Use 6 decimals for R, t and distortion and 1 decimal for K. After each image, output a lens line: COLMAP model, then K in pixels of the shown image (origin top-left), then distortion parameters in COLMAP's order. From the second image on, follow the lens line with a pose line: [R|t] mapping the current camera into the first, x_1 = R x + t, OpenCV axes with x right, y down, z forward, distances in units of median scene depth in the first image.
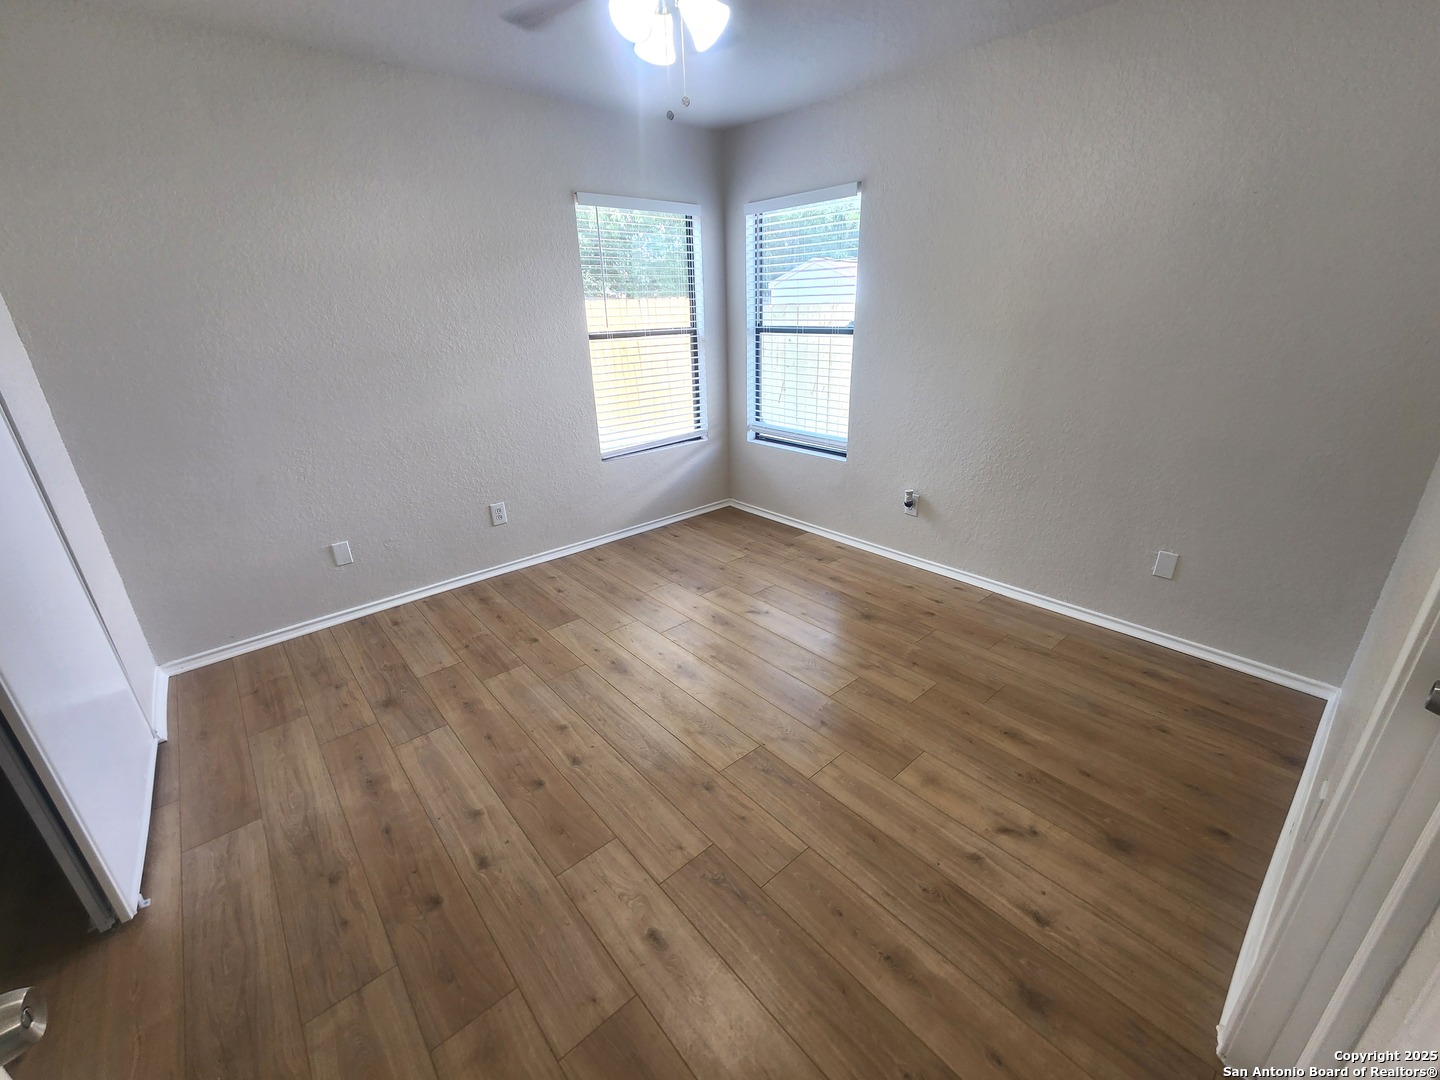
lens RADIAL K [[592.7, 0, 708.6], [0, 592.7, 544.1], [0, 0, 1]] dist [0.000582, -0.001046]
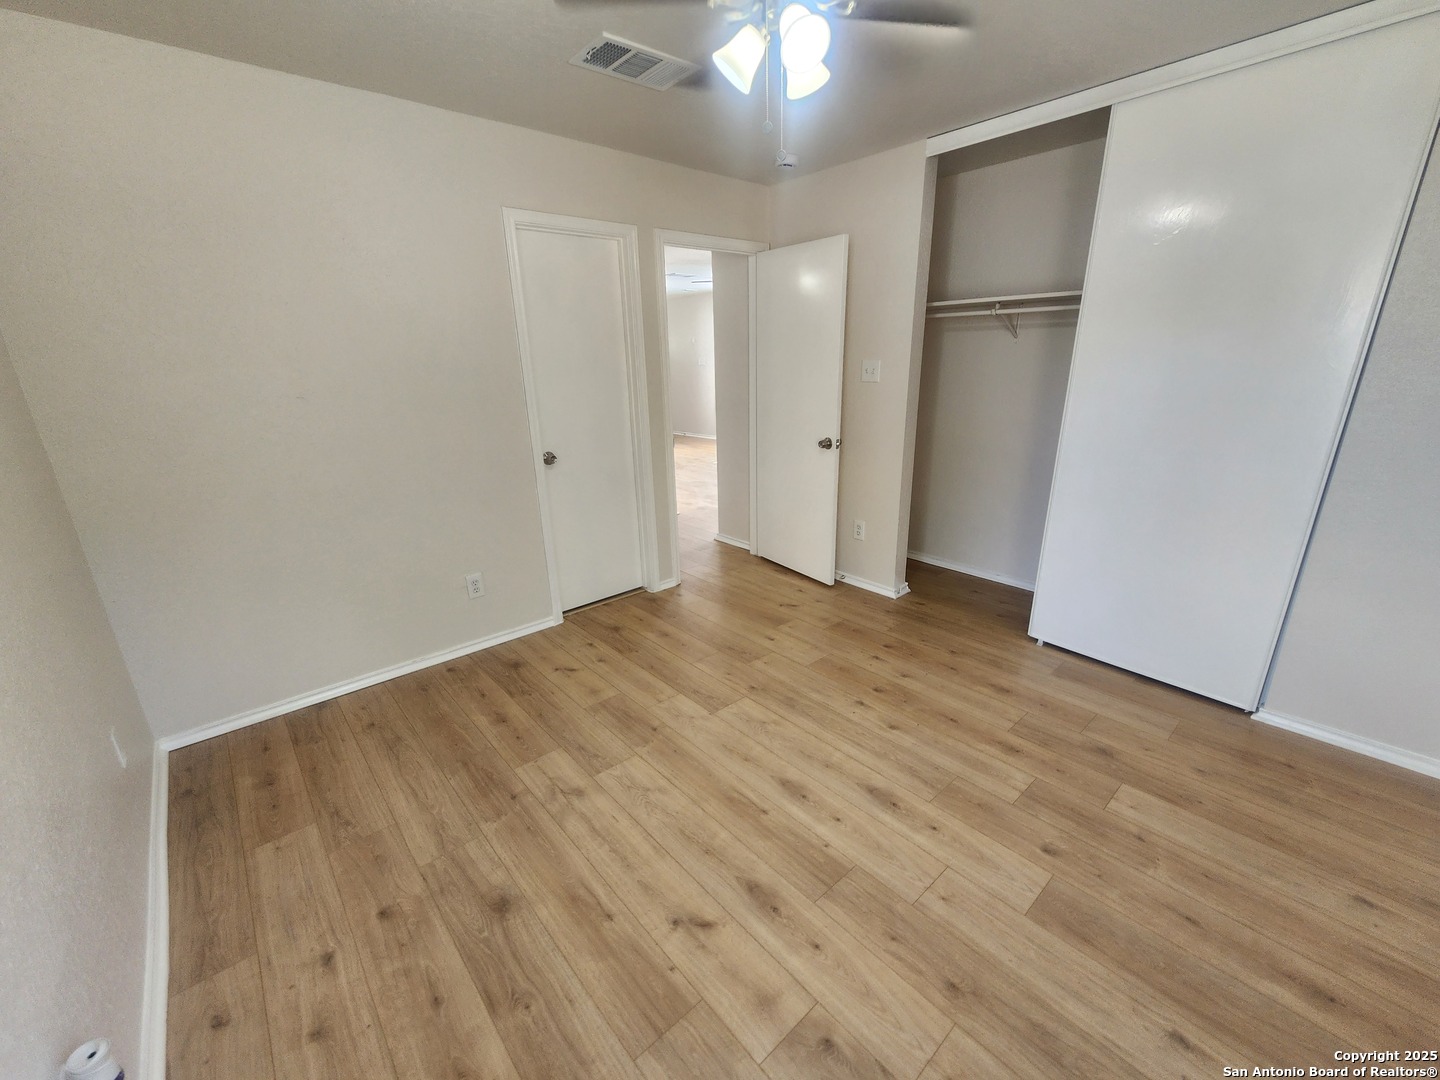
lens RADIAL K [[592.7, 0, 720.4], [0, 592.7, 540.7], [0, 0, 1]] dist [0.000582, -0.001046]
pose [[-0.998653, 0.050669, -0.011130, 0.065505], [0.032354, 0.776021, 0.629877, -0.661877], [0.040552, 0.628669, -0.776615, 1.641317]]
